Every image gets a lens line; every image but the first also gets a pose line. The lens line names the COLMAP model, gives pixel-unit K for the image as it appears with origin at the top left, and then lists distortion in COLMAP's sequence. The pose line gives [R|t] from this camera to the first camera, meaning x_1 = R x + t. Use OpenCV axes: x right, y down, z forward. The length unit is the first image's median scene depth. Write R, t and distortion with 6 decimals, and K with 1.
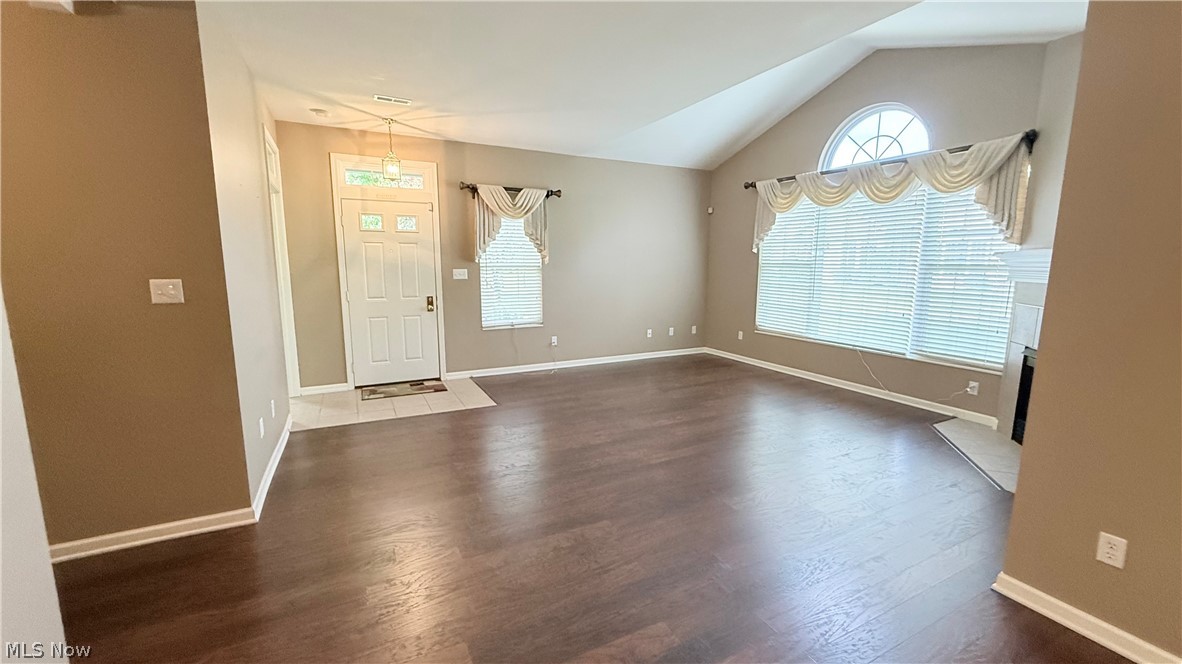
lens RADIAL K [[470.0, 0, 589.6], [0, 470.0, 332.1], [0, 0, 1]] dist [-0.002464, 0.000401]
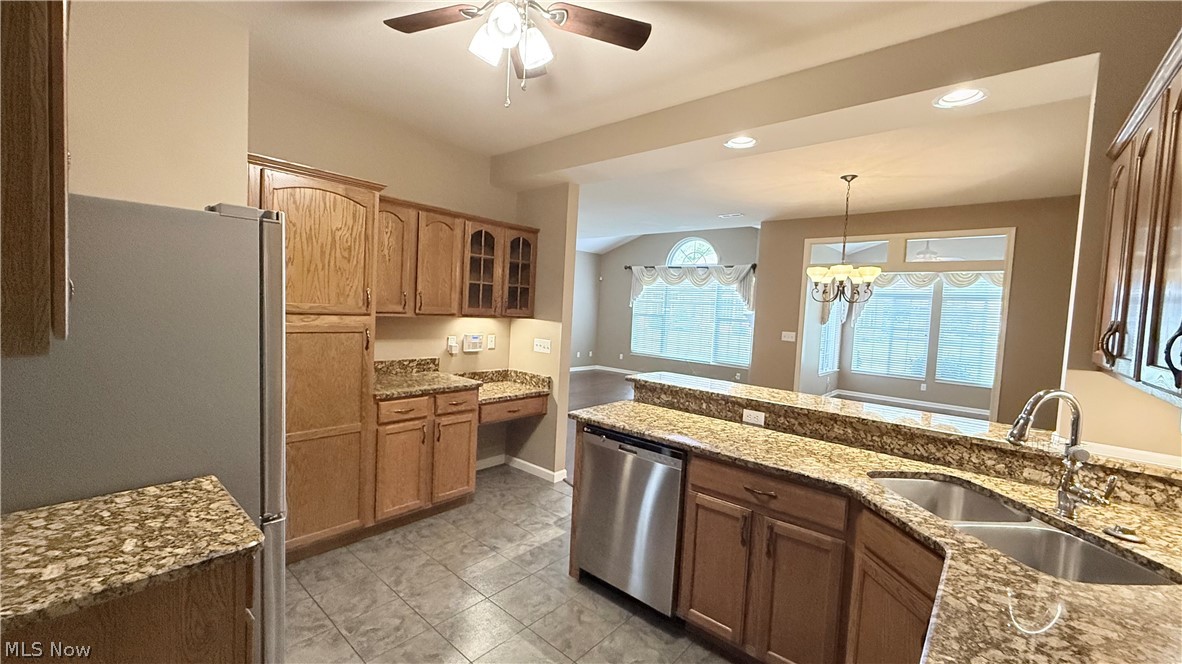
lens RADIAL K [[470.0, 0, 592.0], [0, 470.0, 333.0], [0, 0, 1]] dist [-0.002464, 0.000401]
pose [[0.928288, 0.021114, 0.371262, -0.467527], [0.009848, 0.996641, -0.081303, 0.069780], [-0.371731, 0.079128, 0.924962, -0.583081]]
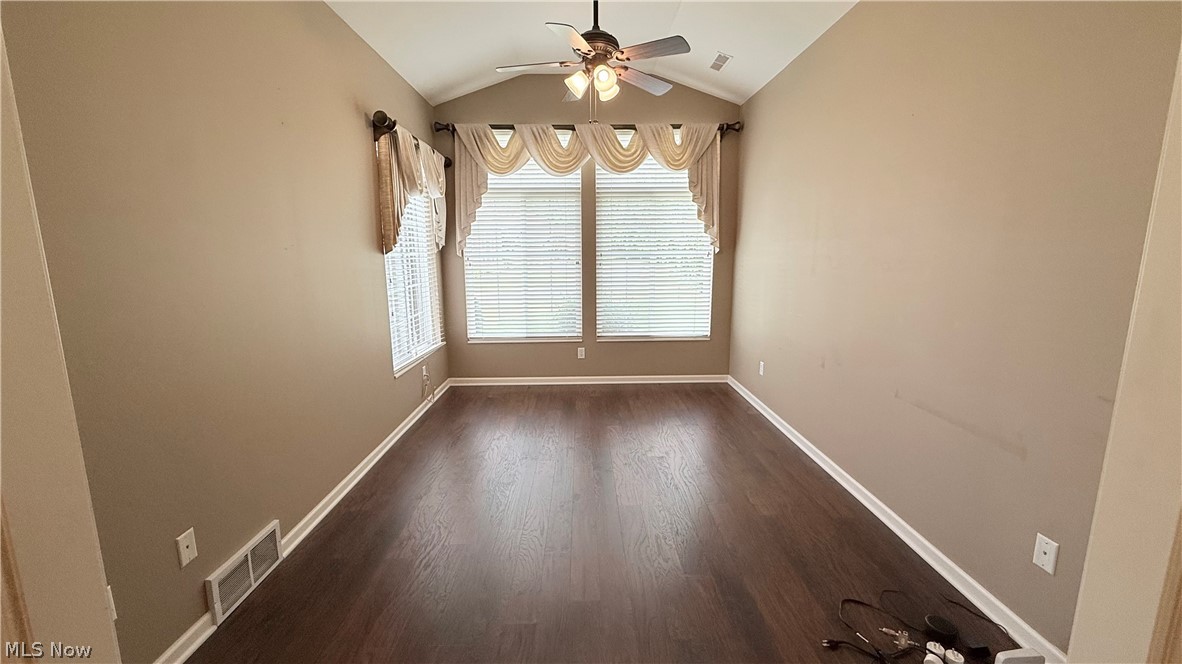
lens RADIAL K [[470.0, 0, 588.9], [0, 470.0, 331.8], [0, 0, 1]] dist [-0.002464, 0.000401]
pose [[0.442224, -0.155331, 0.883352, 0.354379], [0.140310, 0.984744, 0.102918, 0.001713], [-0.885862, 0.078430, 0.457272, 0.037929]]
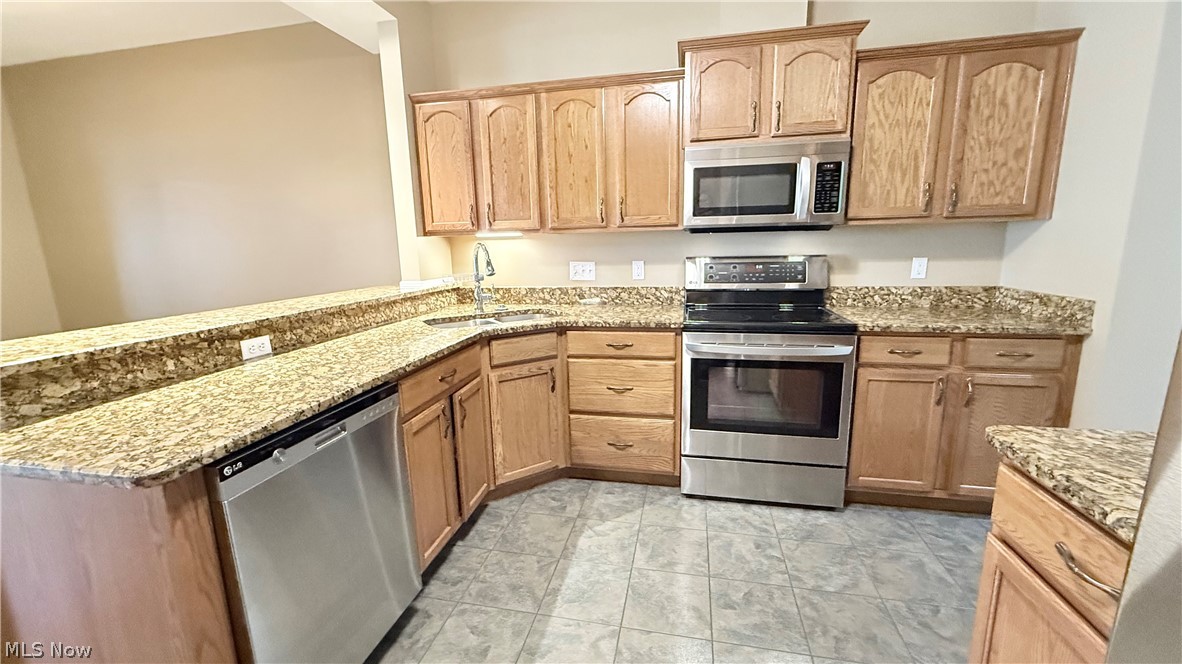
lens RADIAL K [[470.0, 0, 590.8], [0, 470.0, 330.5], [0, 0, 1]] dist [-0.002464, 0.000401]
pose [[-0.772852, -0.103854, 0.626030, -0.514621], [0.114661, 0.947426, 0.298724, 0.037512], [-0.624141, 0.302651, -0.720313, -0.123833]]
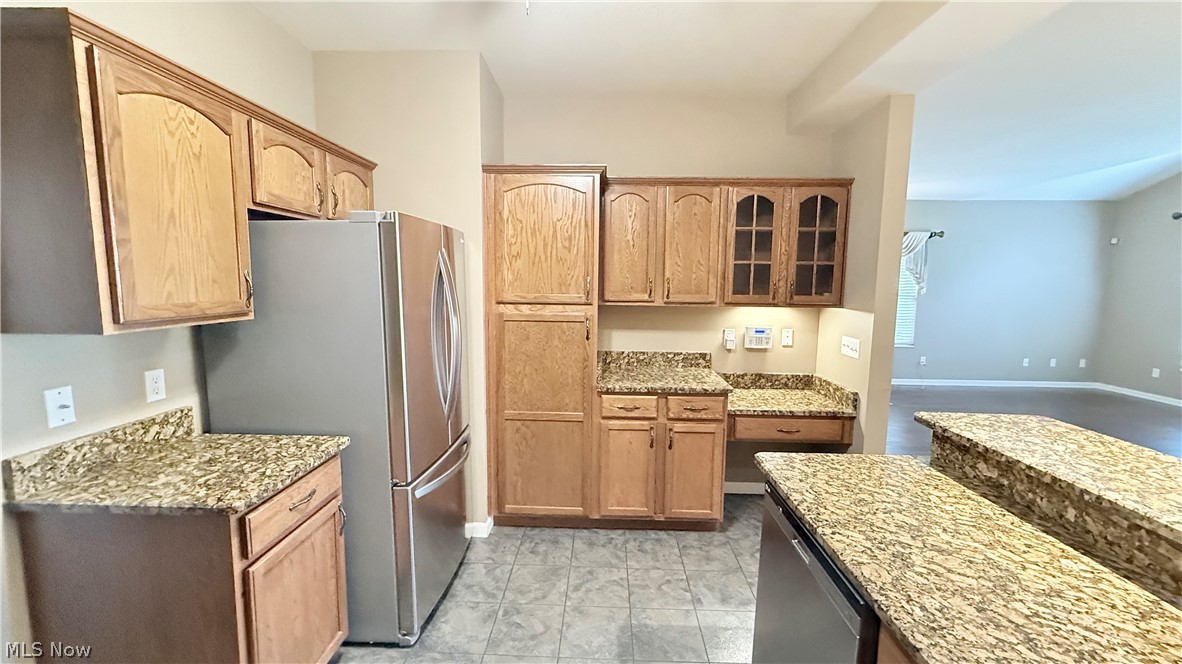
lens RADIAL K [[470.0, 0, 590.4], [0, 470.0, 332.6], [0, 0, 1]] dist [-0.002464, 0.000401]
pose [[0.871240, 0.058800, -0.487323, -0.261295], [-0.080112, 0.996521, -0.022985, 0.047776], [0.484276, 0.059066, 0.872919, -0.455811]]
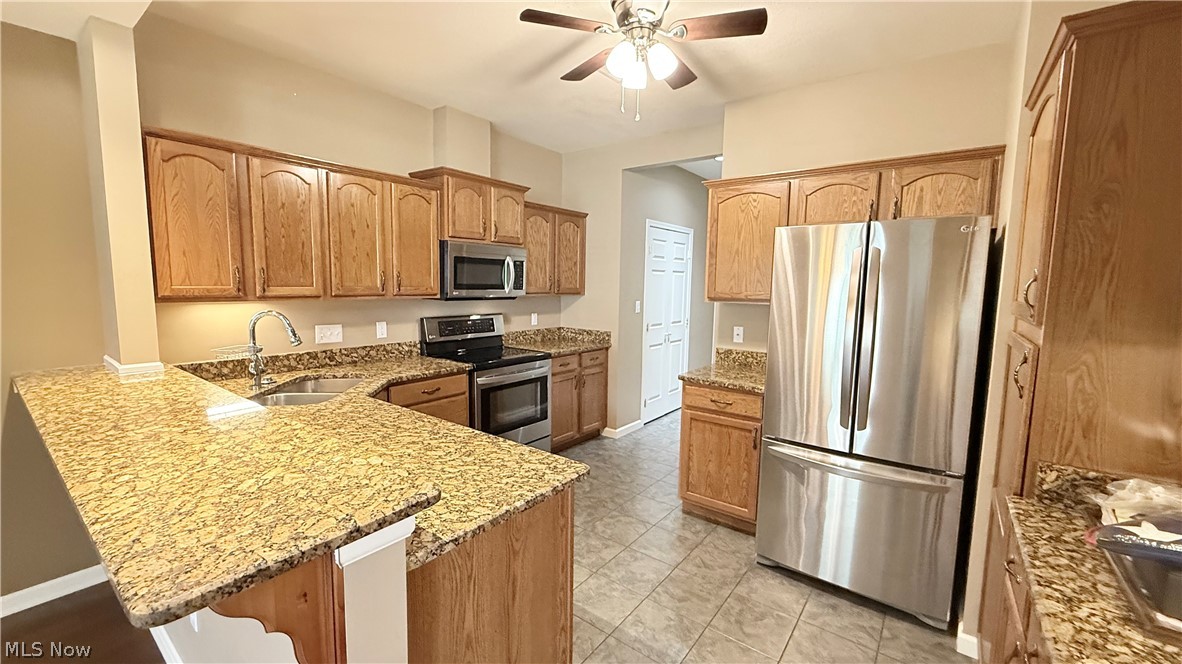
lens RADIAL K [[470.0, 0, 587.4], [0, 470.0, 333.9], [0, 0, 1]] dist [-0.002464, 0.000401]
pose [[-0.906165, 0.026900, -0.422067, -0.199527], [-0.084076, 0.966598, 0.242114, -0.027801], [0.414482, 0.254881, -0.873636, 0.085610]]
